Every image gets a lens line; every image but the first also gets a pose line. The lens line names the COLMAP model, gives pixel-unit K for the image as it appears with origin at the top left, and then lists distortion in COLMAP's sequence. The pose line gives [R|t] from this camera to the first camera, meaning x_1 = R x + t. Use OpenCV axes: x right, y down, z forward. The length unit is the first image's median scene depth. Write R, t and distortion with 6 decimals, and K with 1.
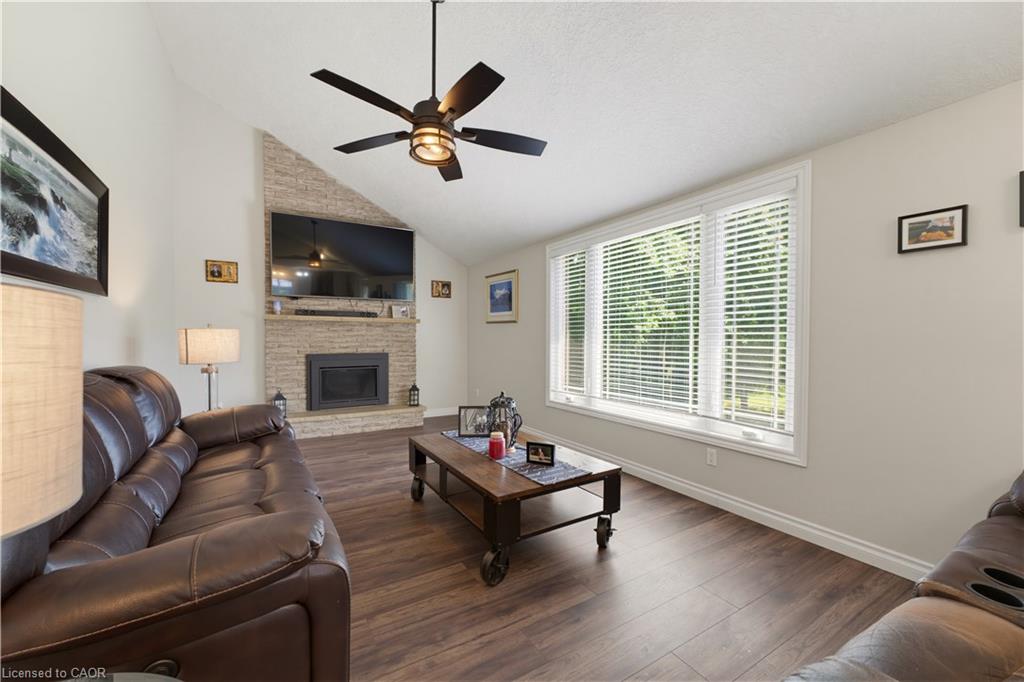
lens RADIAL K [[403.5, 0, 512.1], [0, 403.5, 344.3], [0, 0, 1]] dist [-0.002265, -0.000198]
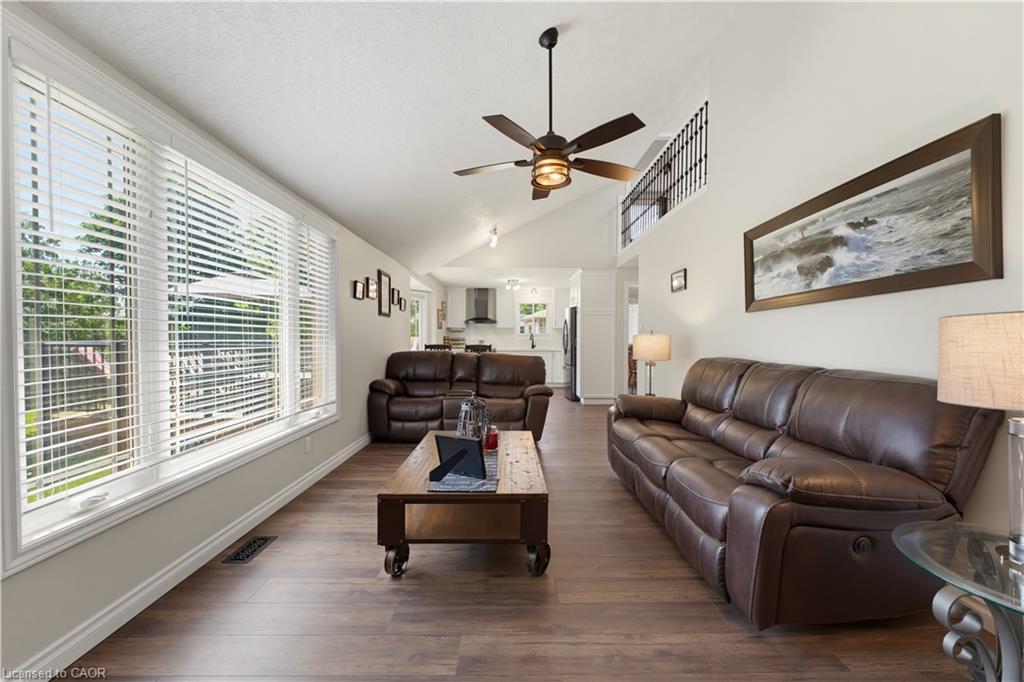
lens RADIAL K [[403.5, 0, 512.1], [0, 403.5, 344.3], [0, 0, 1]] dist [-0.002265, -0.000198]
pose [[-0.860476, -0.011451, 0.509363, -0.714009], [0.004359, 0.999545, 0.029835, -0.035461], [-0.509473, 0.027893, -0.860035, 2.146062]]
